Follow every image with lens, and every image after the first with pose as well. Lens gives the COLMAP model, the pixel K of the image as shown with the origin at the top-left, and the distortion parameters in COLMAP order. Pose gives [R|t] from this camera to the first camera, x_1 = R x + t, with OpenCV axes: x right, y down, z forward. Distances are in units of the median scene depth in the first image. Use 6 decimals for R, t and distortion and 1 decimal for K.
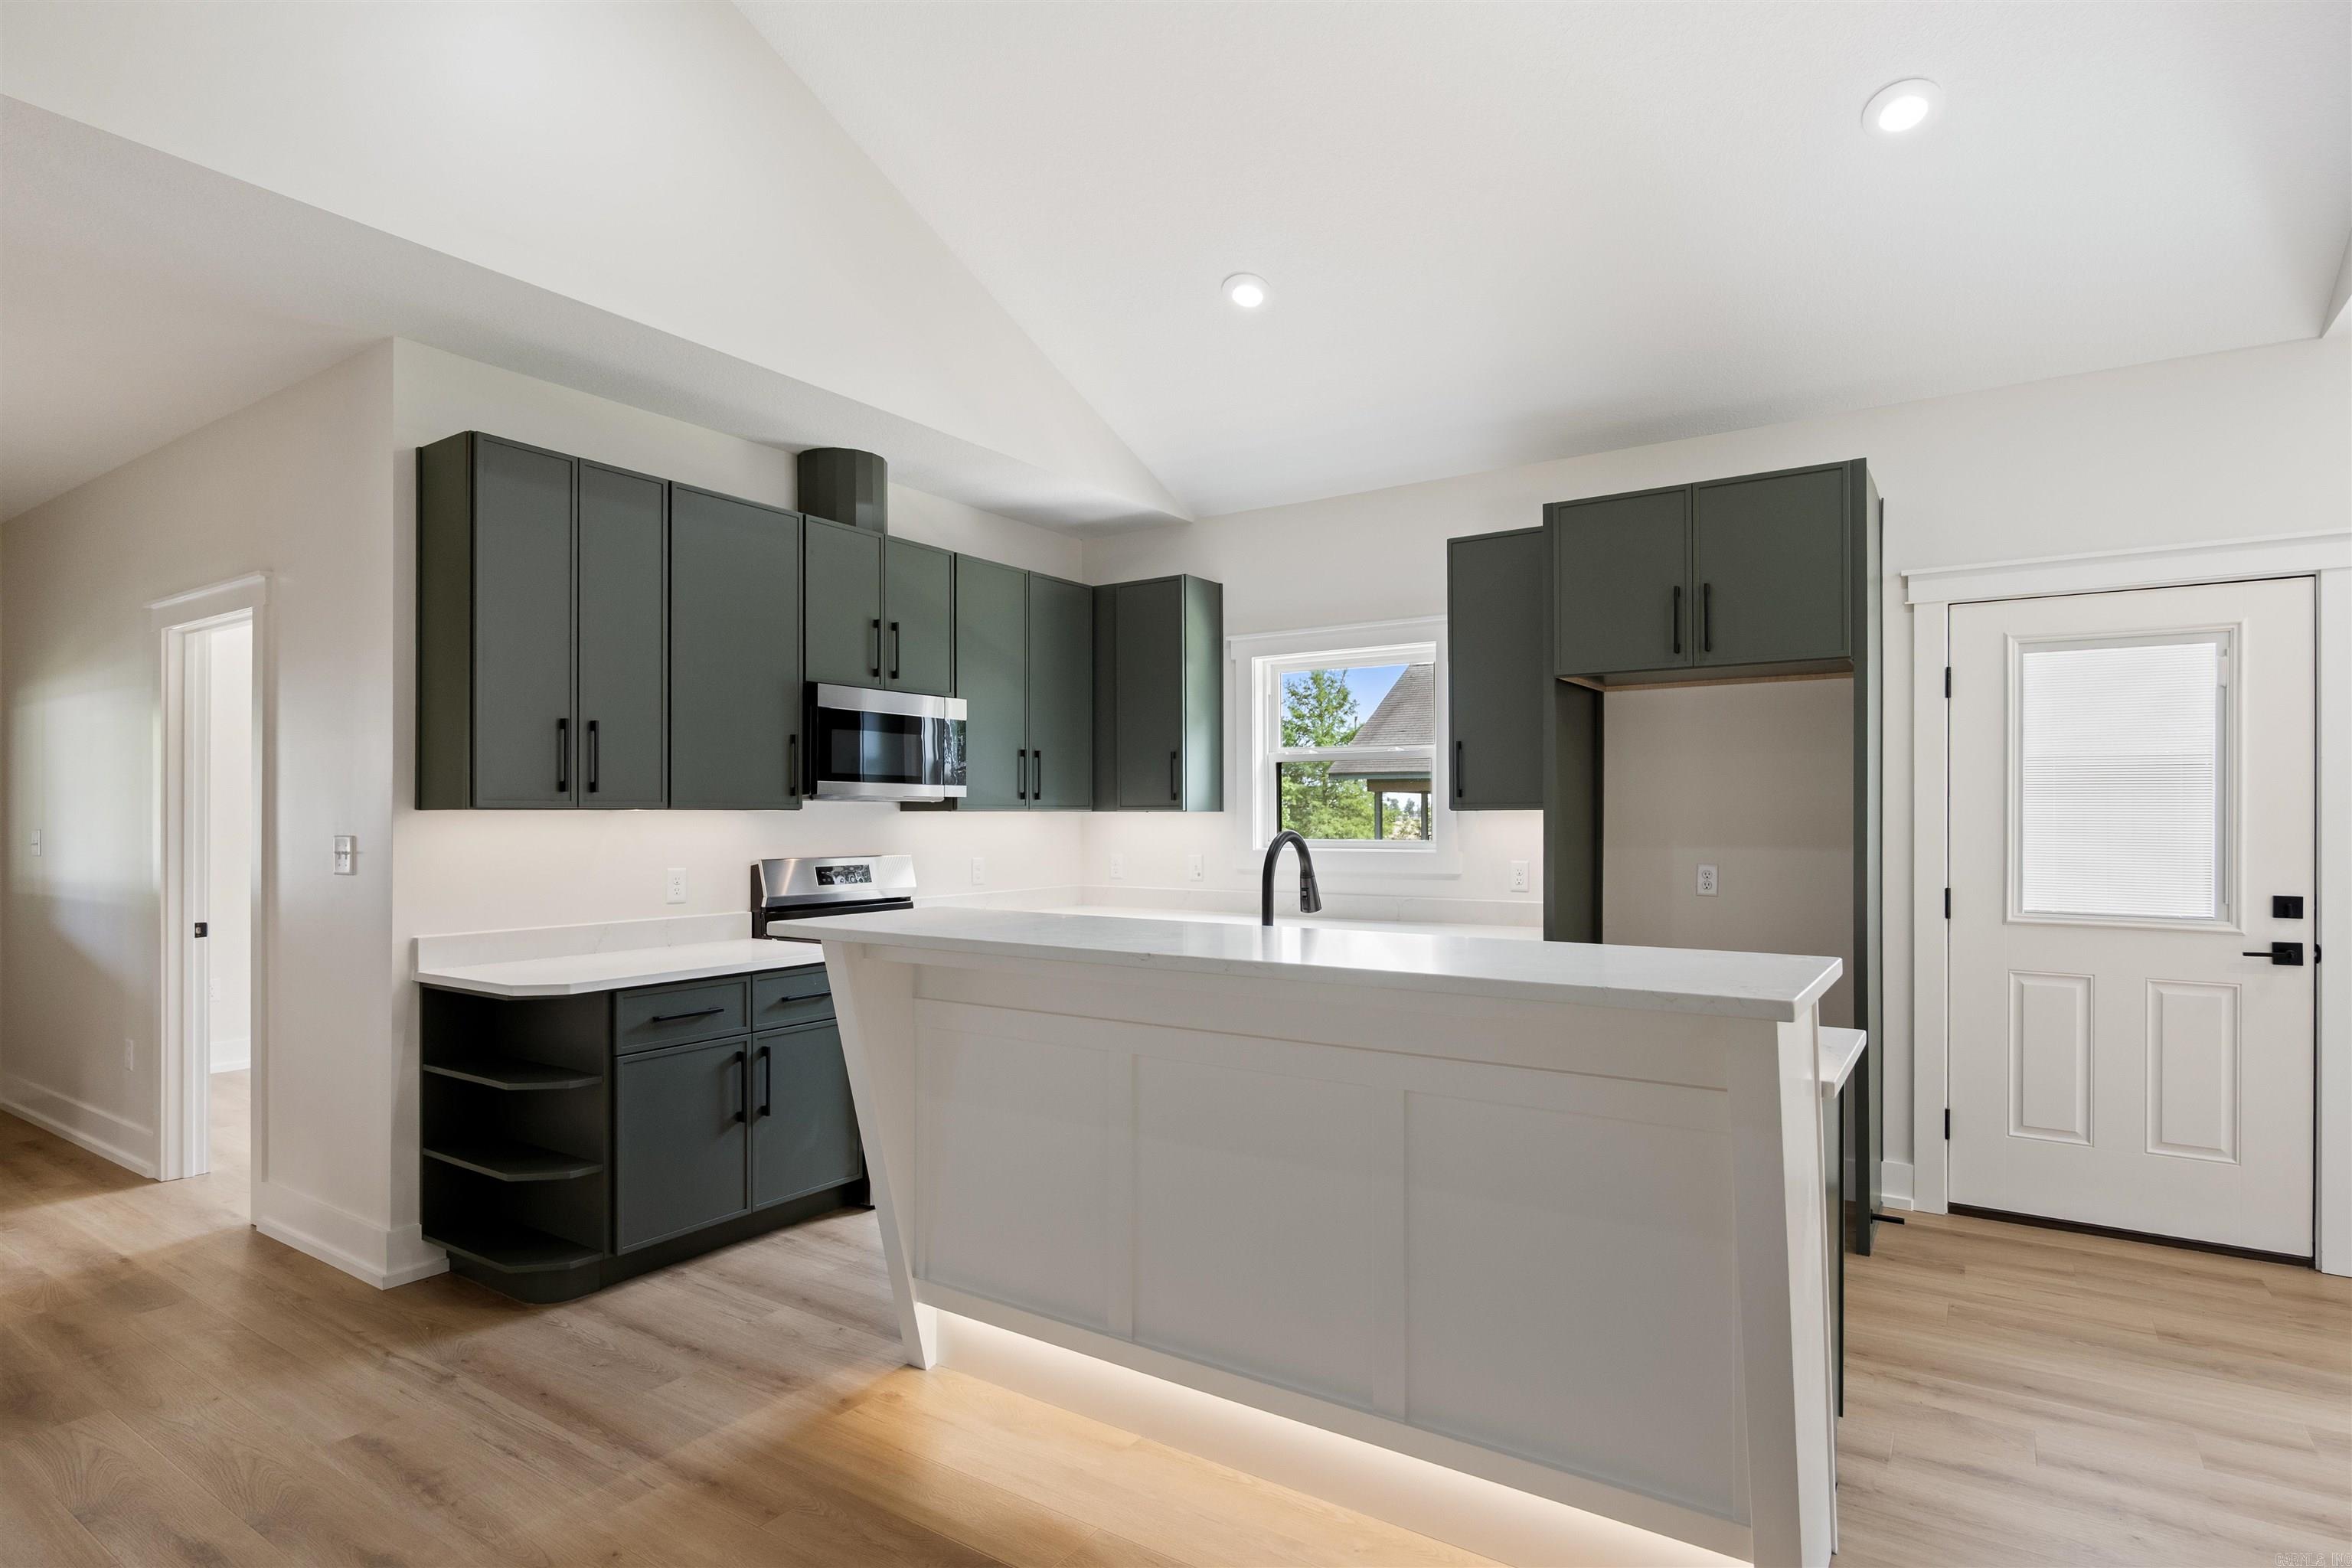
lens RADIAL K [[1217.2, 0, 1177.6], [0, 1217.2, 821.9], [0, 0, 1]] dist [-0.003237, 0.000943]
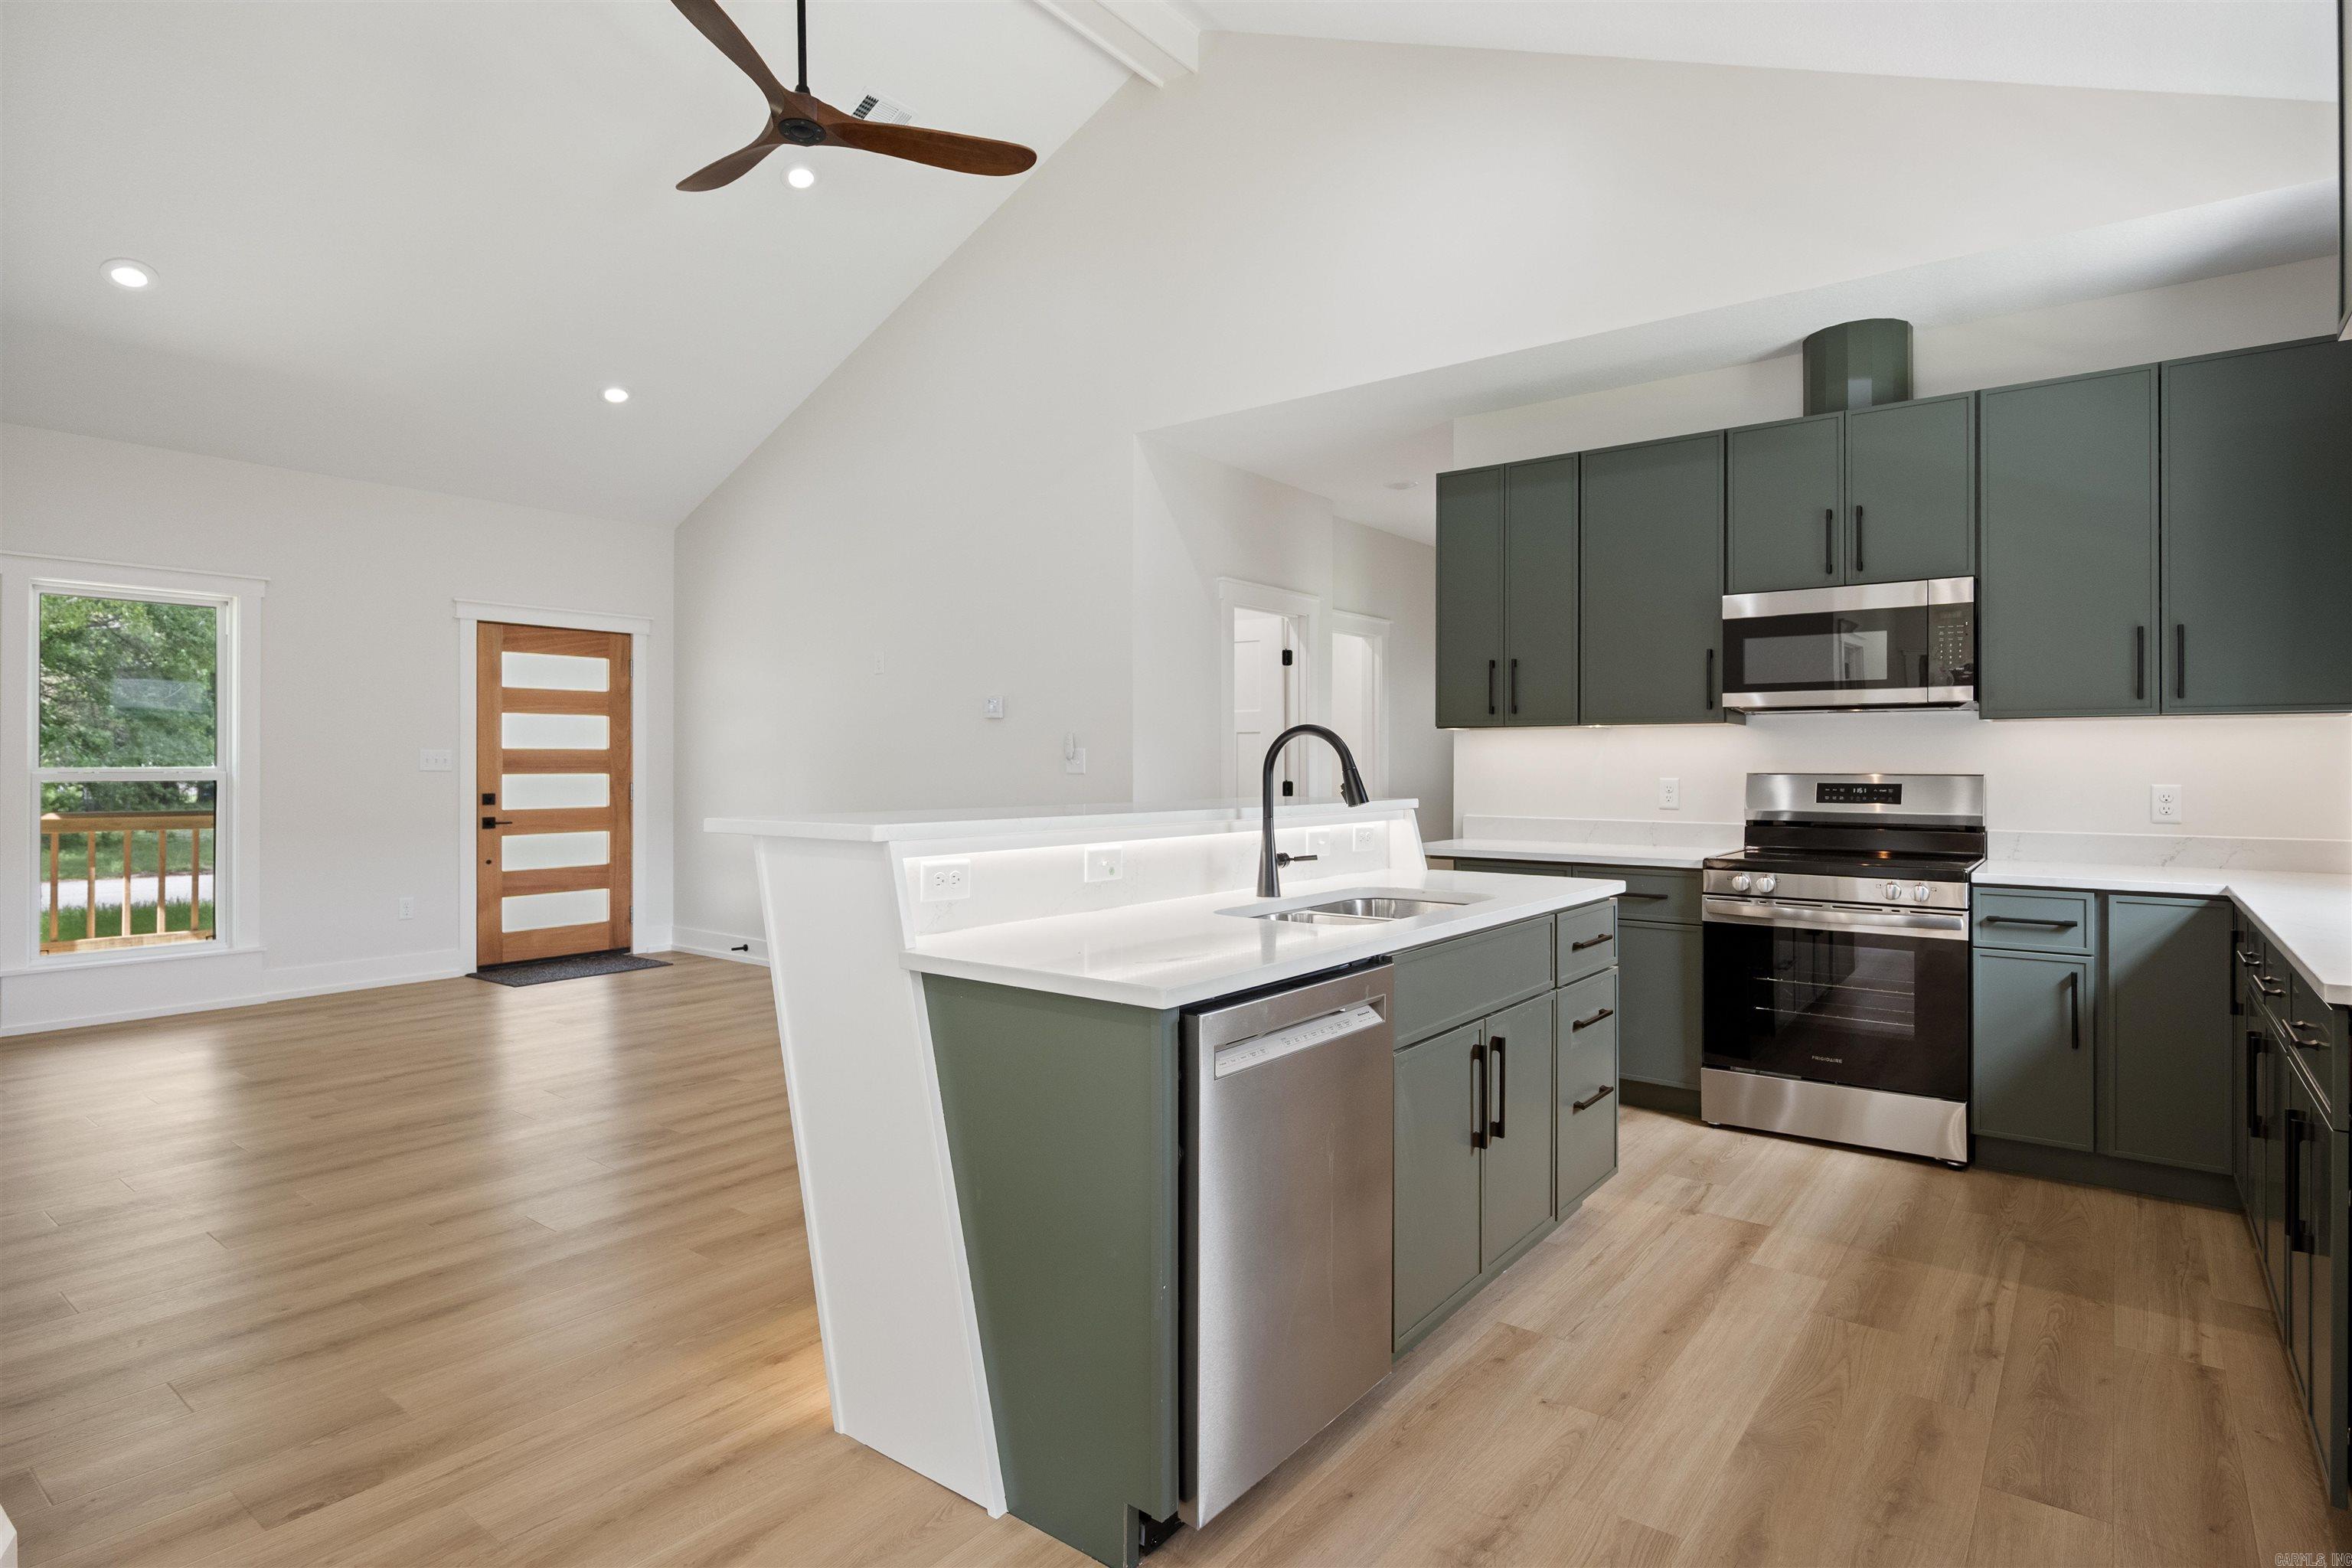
lens RADIAL K [[1217.2, 0, 1181.2], [0, 1217.2, 756.8], [0, 0, 1]] dist [-0.003237, 0.000943]
pose [[-0.065796, -0.003760, -0.997826, 0.737781], [-0.006979, 0.999970, -0.003308, 0.025292], [0.997809, 0.006746, -0.065821, 0.622581]]
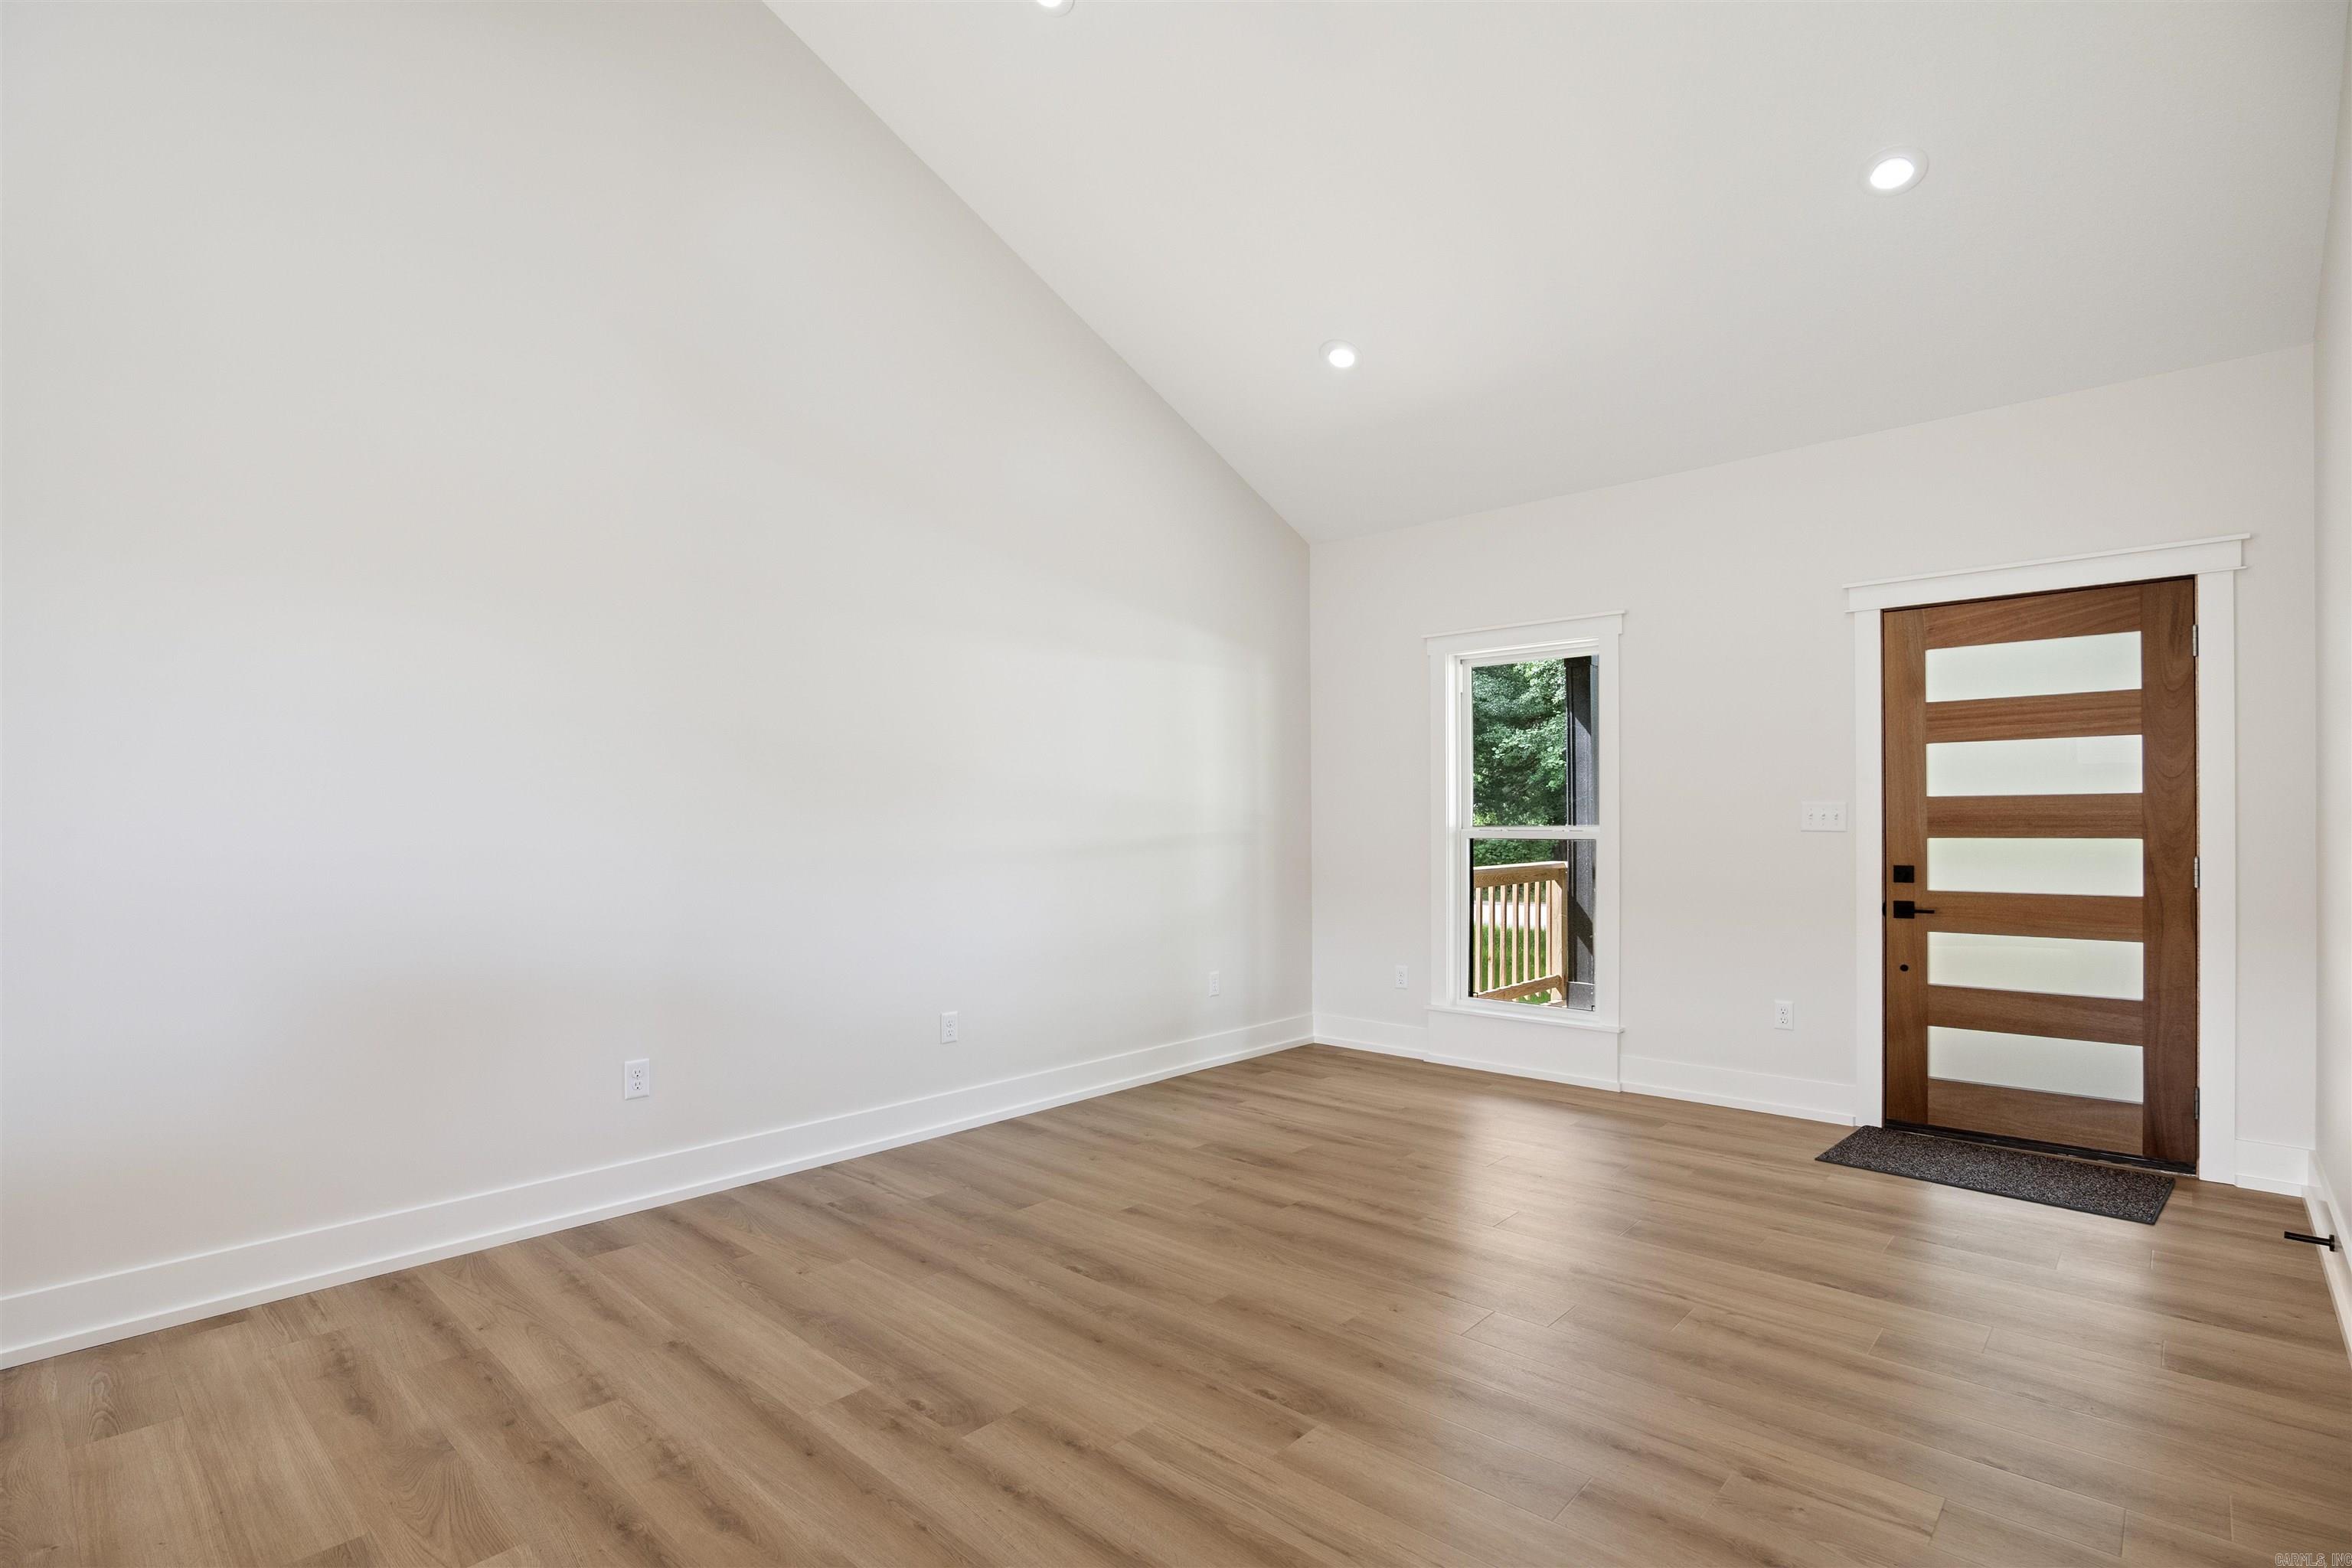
lens RADIAL K [[1111.6, 0, 1167.7], [0, 1111.6, 828.1], [0, 0, 1]] dist [-0.023263, 0.004557]
pose [[-0.986442, 0.006393, 0.163987, -0.350140], [0.008746, 0.999869, 0.013632, 0.023033], [-0.163879, 0.014881, -0.986368, 0.669504]]
